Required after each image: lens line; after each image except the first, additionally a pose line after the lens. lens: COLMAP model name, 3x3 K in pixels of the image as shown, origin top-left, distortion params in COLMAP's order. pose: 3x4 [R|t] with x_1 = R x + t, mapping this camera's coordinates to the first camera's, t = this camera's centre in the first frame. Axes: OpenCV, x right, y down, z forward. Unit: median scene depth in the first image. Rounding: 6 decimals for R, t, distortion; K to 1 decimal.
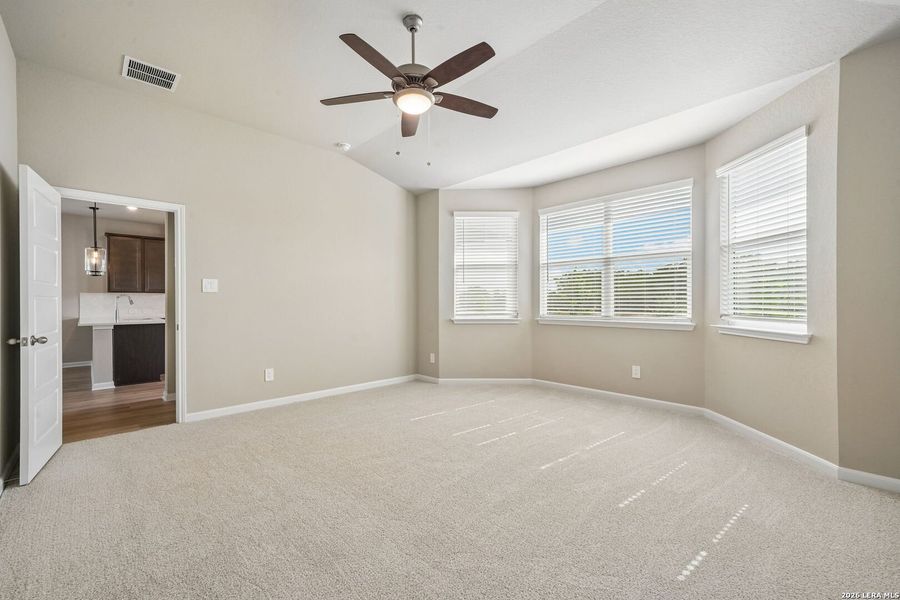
lens RADIAL K [[376.4, 0, 452.4], [0, 376.4, 302.3], [0, 0, 1]] dist [0.000089, 0.000080]
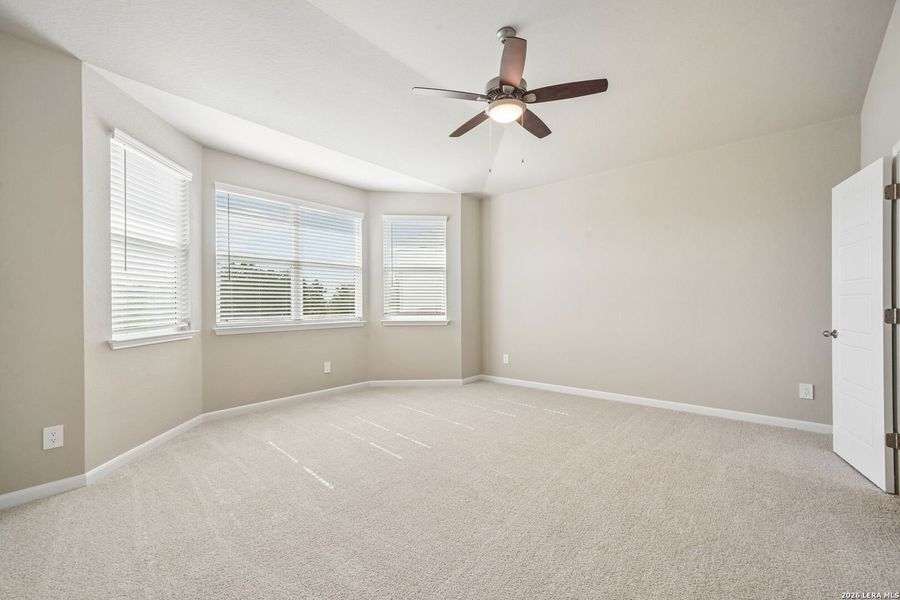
lens RADIAL K [[376.4, 0, 452.4], [0, 376.4, 302.3], [0, 0, 1]] dist [0.000089, 0.000080]
pose [[-0.095865, 0.004448, 0.995384, -0.656280], [0.005692, 0.999976, -0.003920, -0.002619], [-0.995378, 0.005290, -0.095888, 0.725448]]
